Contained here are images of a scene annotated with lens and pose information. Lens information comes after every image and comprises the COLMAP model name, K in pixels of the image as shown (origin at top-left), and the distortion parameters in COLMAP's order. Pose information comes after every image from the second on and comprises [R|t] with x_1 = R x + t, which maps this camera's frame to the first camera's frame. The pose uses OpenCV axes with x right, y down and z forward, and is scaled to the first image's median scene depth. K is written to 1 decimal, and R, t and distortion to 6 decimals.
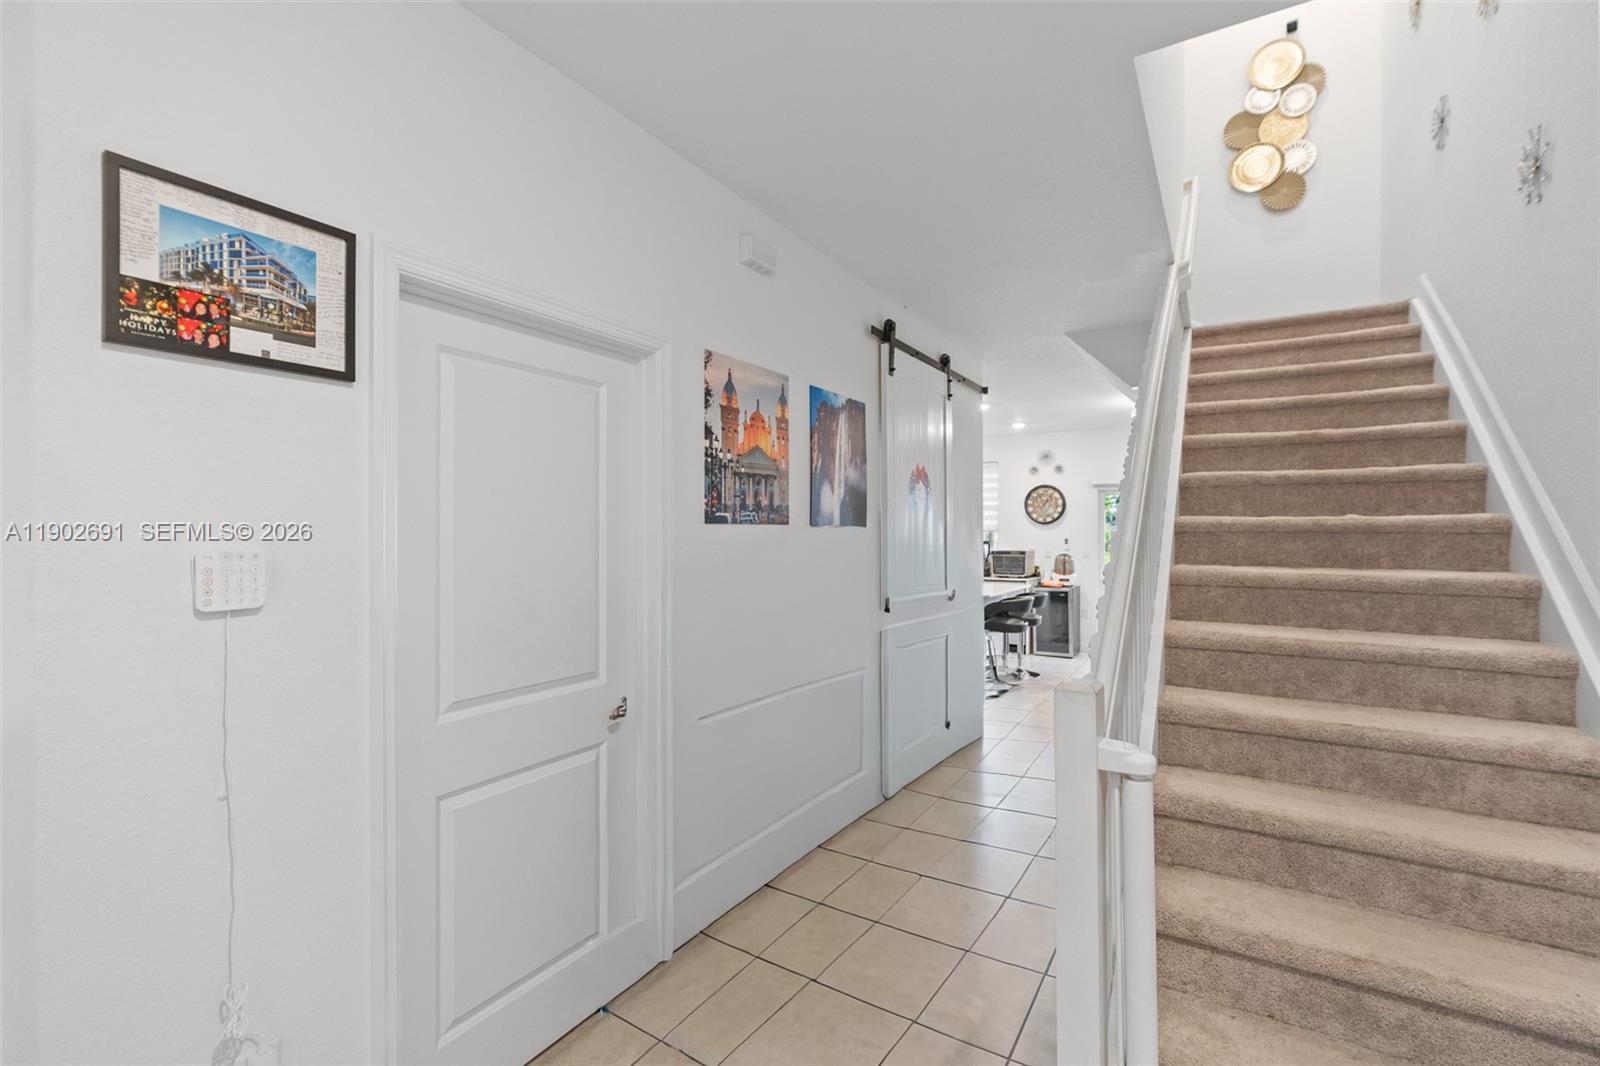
lens RADIAL K [[724.6, 0, 800.0], [0, 724.6, 533.0], [0, 0, 1]] dist [-0.000294, -0.000039]
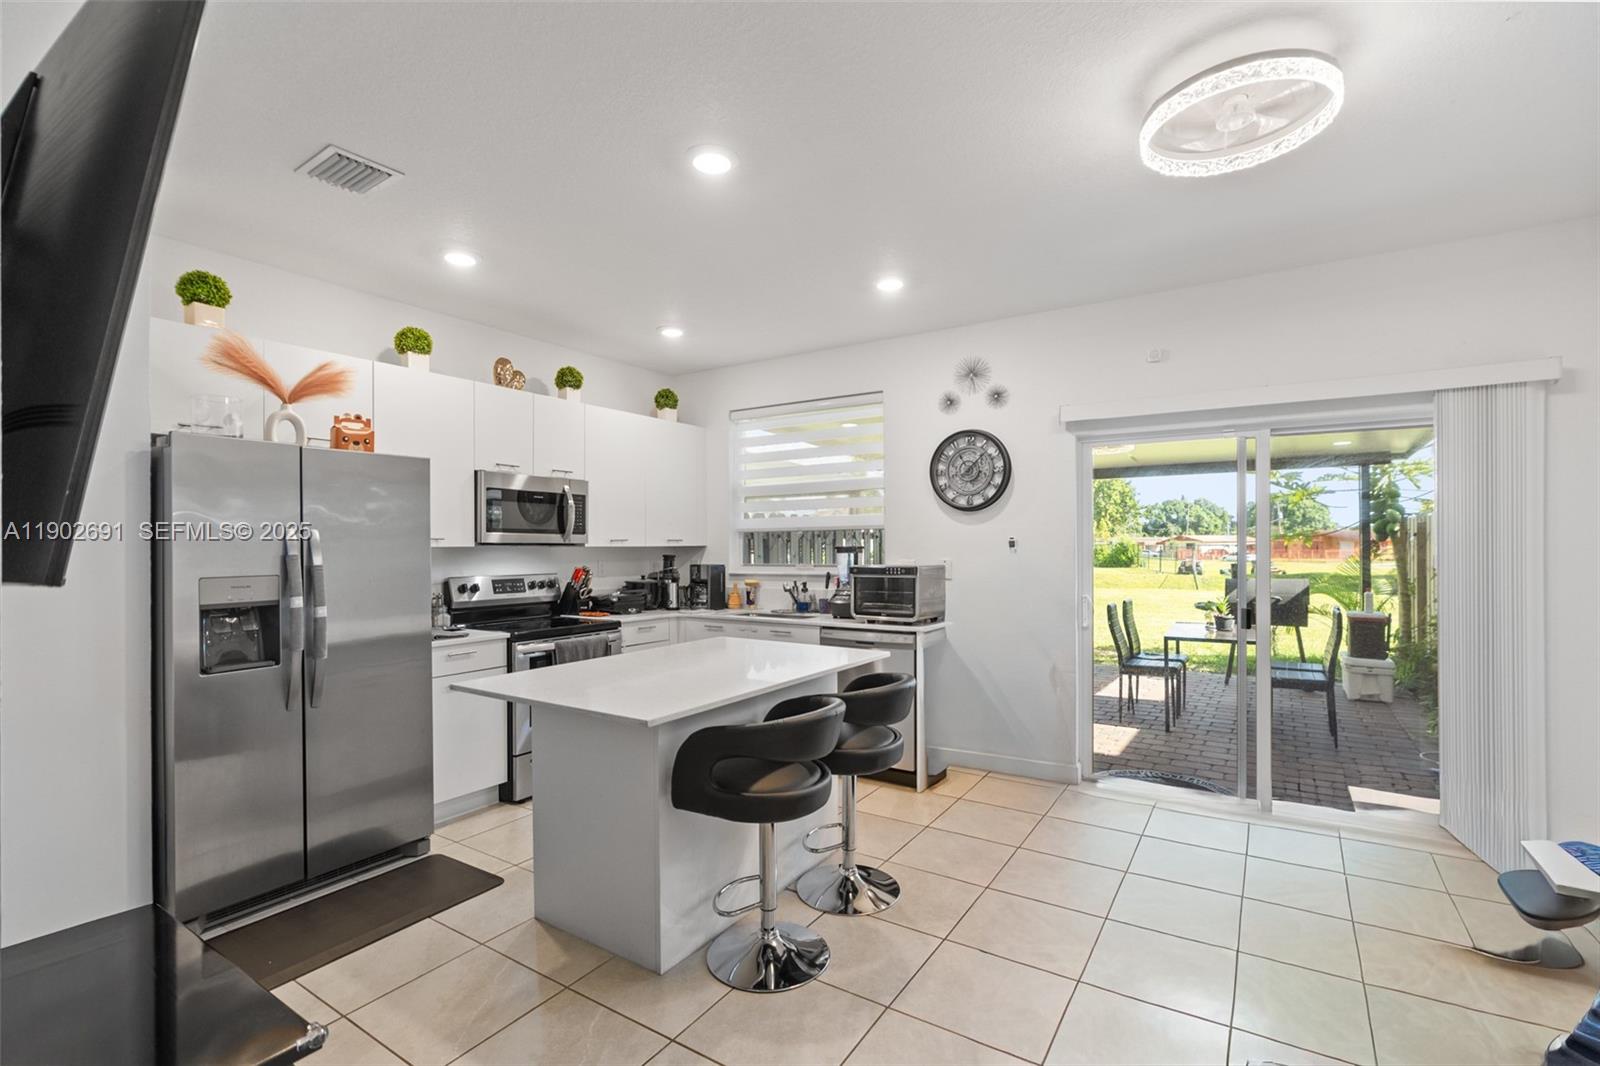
lens RADIAL K [[724.6, 0, 800.0], [0, 724.6, 533.0], [0, 0, 1]] dist [-0.000294, -0.000039]
pose [[0.999405, -0.002062, -0.034423, 0.242136], [0.001459, 0.999845, -0.017521, 0.010921], [0.034454, 0.017461, 0.999254, 0.513774]]
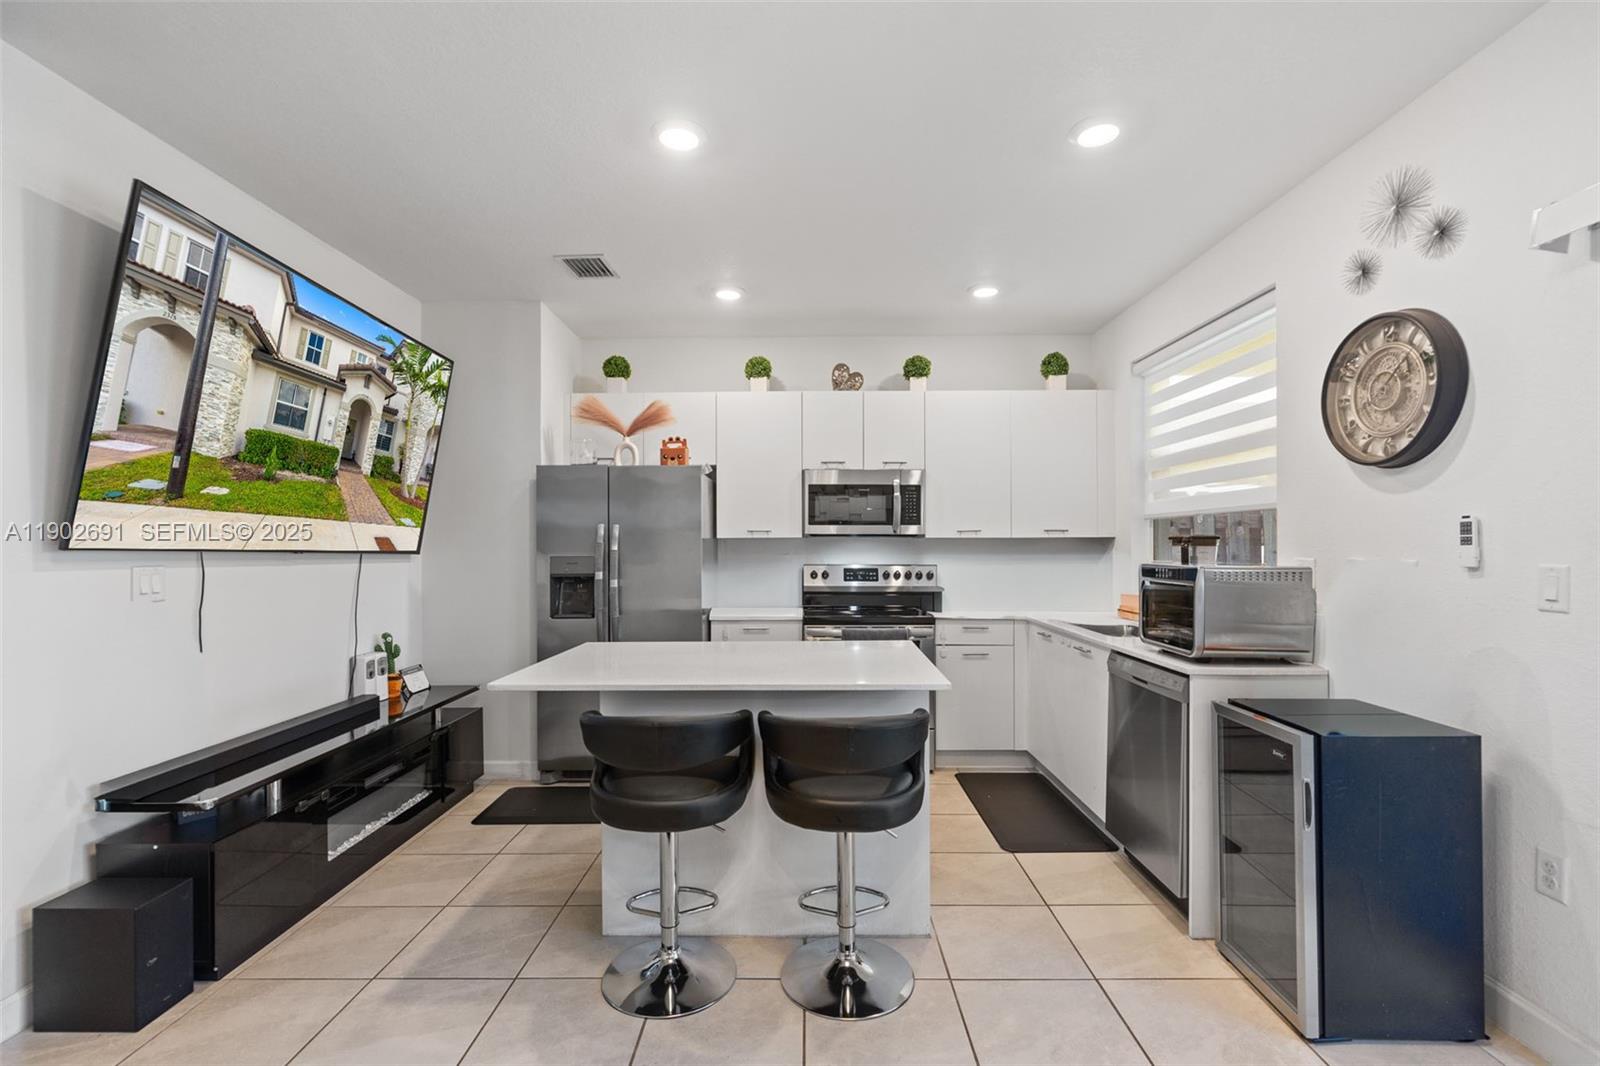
lens RADIAL K [[753.9, 0, 871.9], [0, 753.9, 522.1], [0, 0, 1]] dist [0.001007, 0.000281]
pose [[0.496257, -0.024760, -0.867823, 0.480106], [-0.000955, 0.999577, -0.029065, 0.015291], [0.868175, 0.015252, 0.496023, 0.712510]]
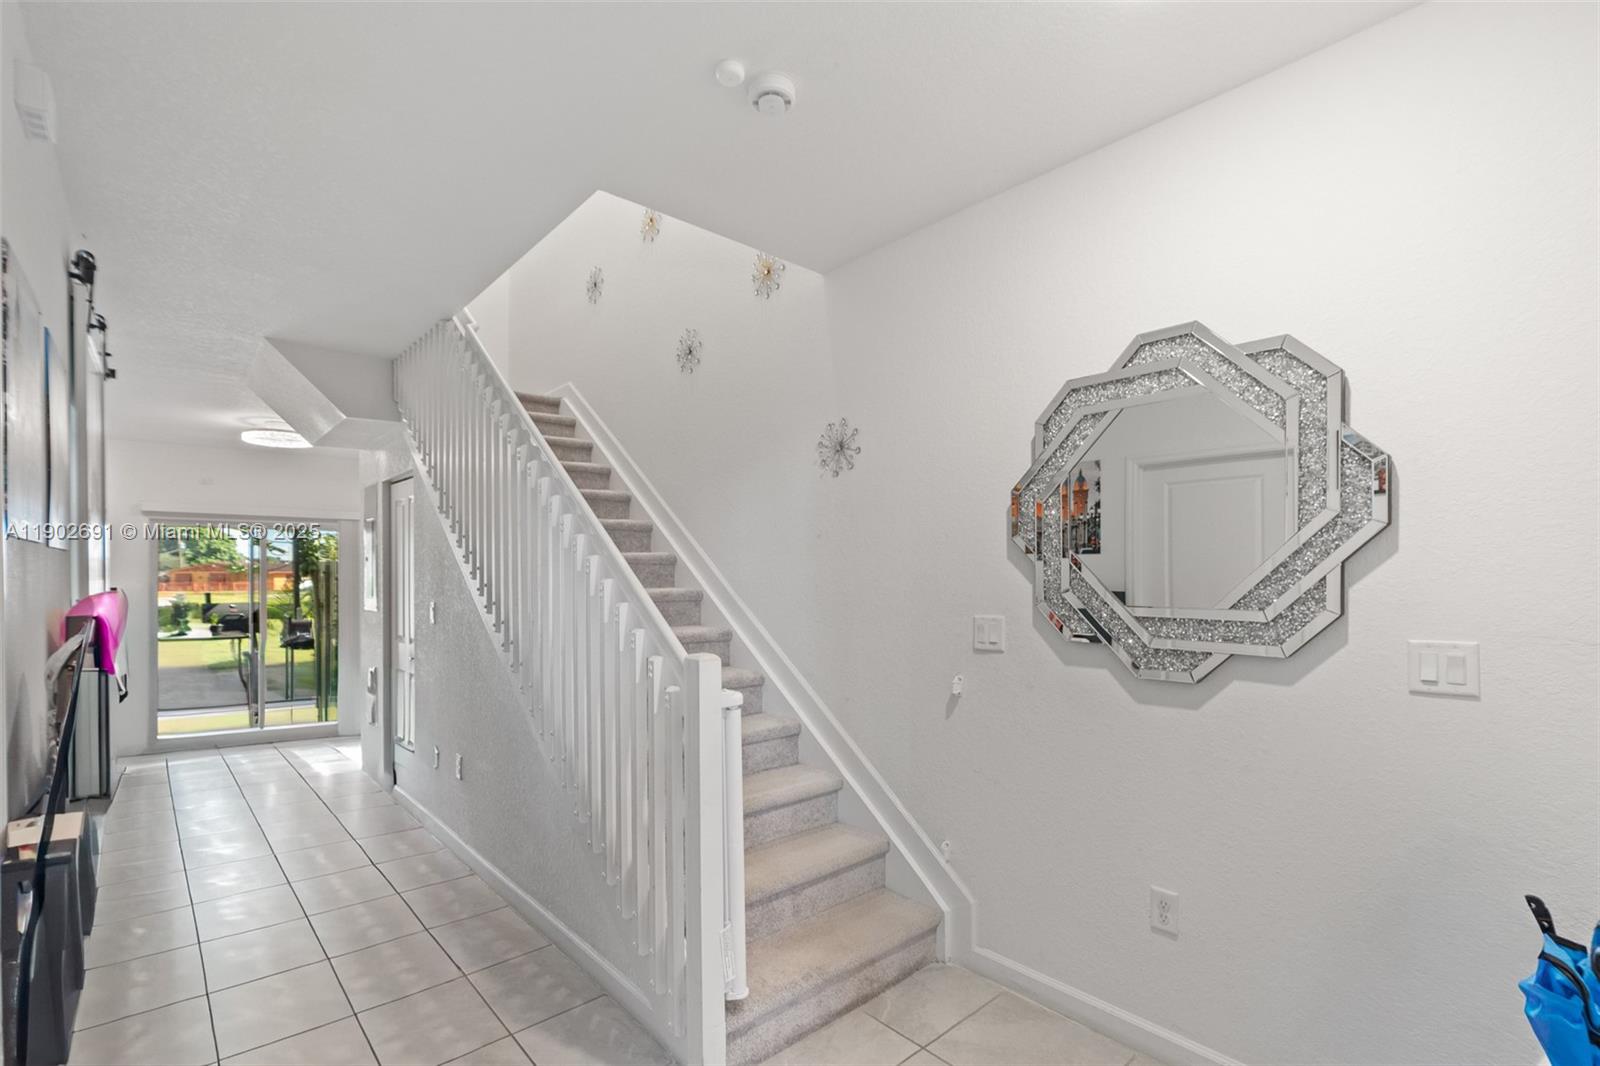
lens RADIAL K [[721.1, 0, 802.1], [0, 721.1, 573.1], [0, 0, 1]] dist [-0.000312, -0.000047]
pose [[0.303143, -0.003654, 0.952938, -0.130185], [0.008266, 0.999965, 0.001205, 0.005964], [-0.952909, 0.007511, 0.303163, 0.064779]]
